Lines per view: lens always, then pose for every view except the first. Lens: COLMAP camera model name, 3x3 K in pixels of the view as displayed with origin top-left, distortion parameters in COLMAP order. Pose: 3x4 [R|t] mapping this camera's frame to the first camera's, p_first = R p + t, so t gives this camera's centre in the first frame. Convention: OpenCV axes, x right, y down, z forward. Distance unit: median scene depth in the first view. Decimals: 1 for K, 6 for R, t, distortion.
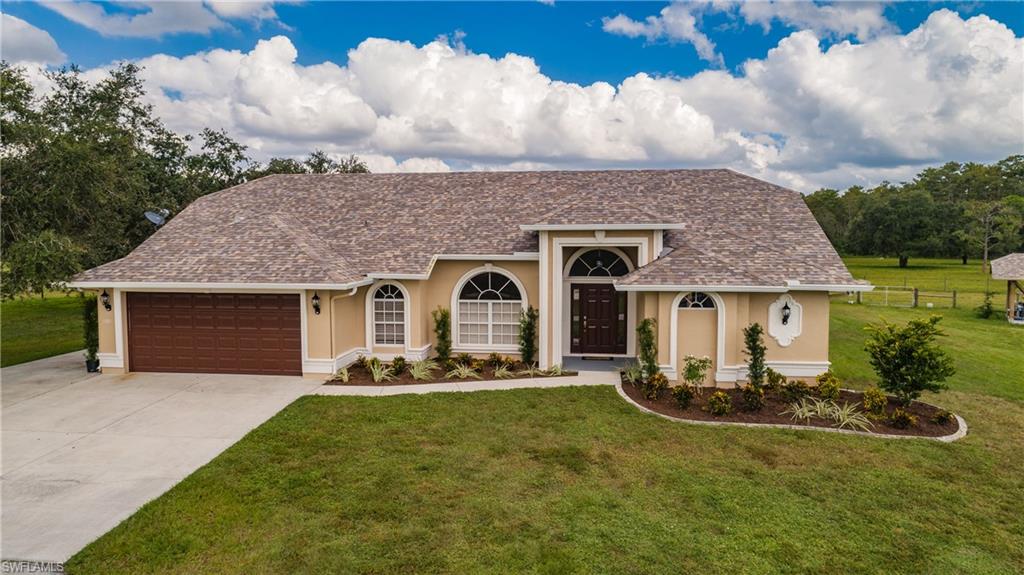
lens RADIAL K [[684.1, 0, 512.0], [0, 684.1, 287.5], [0, 0, 1]] dist [-0.001842, 0.003278]
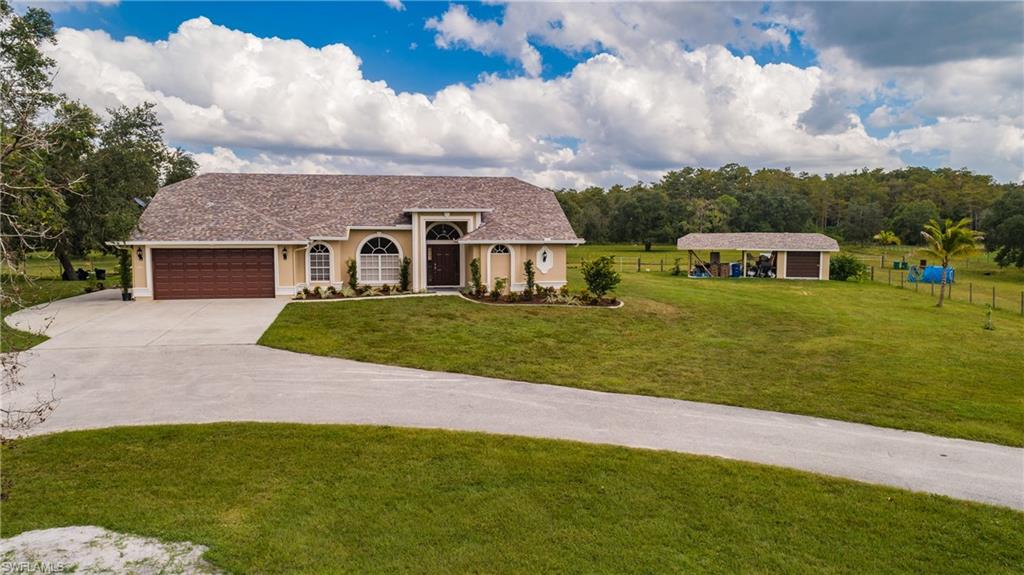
lens RADIAL K [[684.1, 0, 512.0], [0, 684.1, 287.5], [0, 0, 1]] dist [-0.001842, 0.003278]
pose [[0.954850, -0.023901, 0.296125, -0.229763], [0.020920, 0.999694, 0.013231, 0.088487], [-0.296351, -0.006438, 0.955057, -0.719825]]
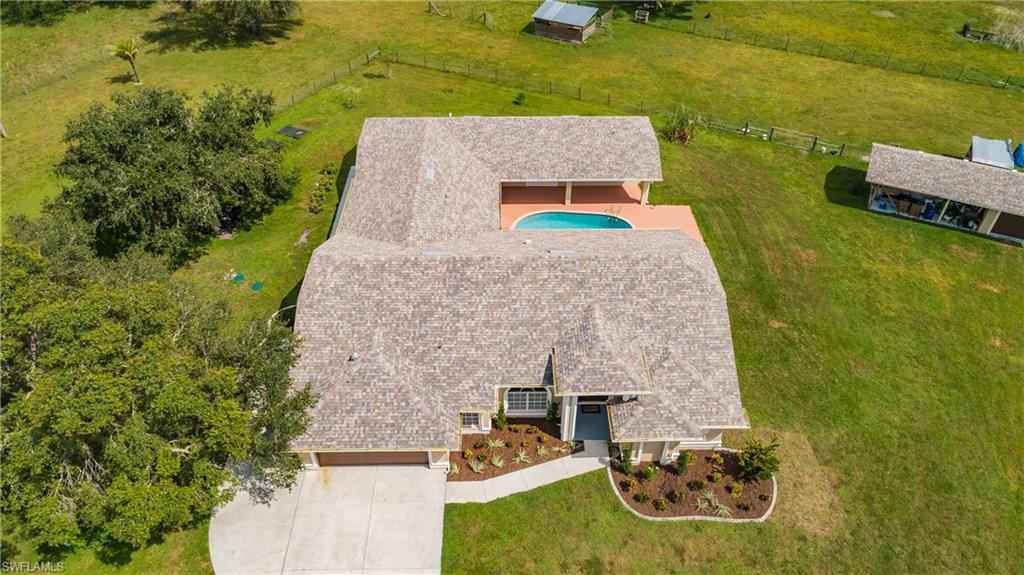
lens RADIAL K [[684.1, 0, 512.0], [0, 684.1, 287.5], [0, 0, 1]] dist [-0.001842, 0.003278]
pose [[0.990959, -0.081957, 0.106227, -0.227082], [0.003531, 0.807405, 0.589987, -1.173609], [-0.134121, -0.584278, 0.800394, -0.139972]]
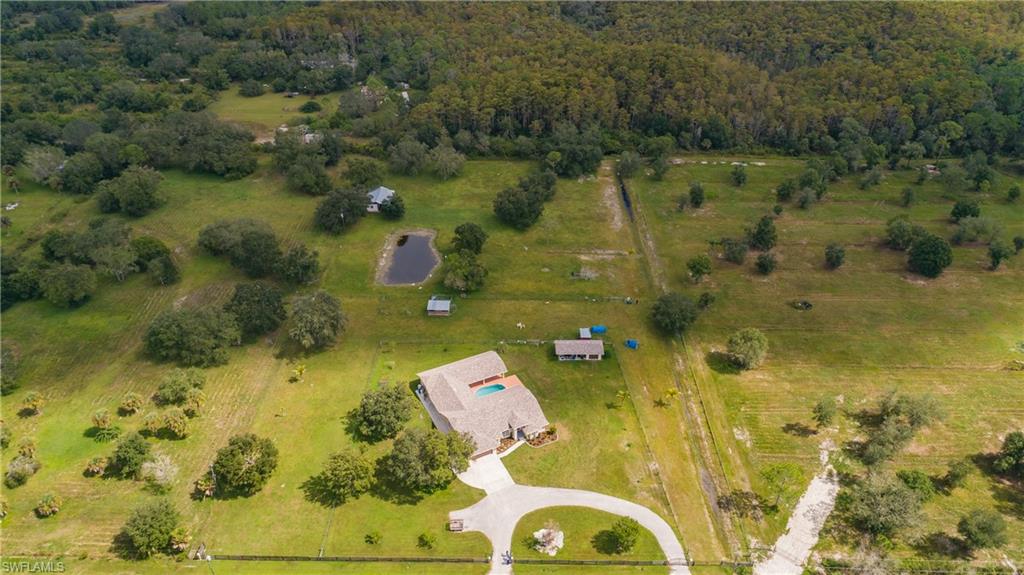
lens RADIAL K [[684.1, 0, 512.0], [0, 684.1, 287.5], [0, 0, 1]] dist [-0.001842, 0.003278]
pose [[0.830888, -0.299655, 0.468863, -3.077692], [0.040204, 0.872739, 0.486529, -5.143413], [-0.554986, -0.385401, 0.737195, -4.043484]]
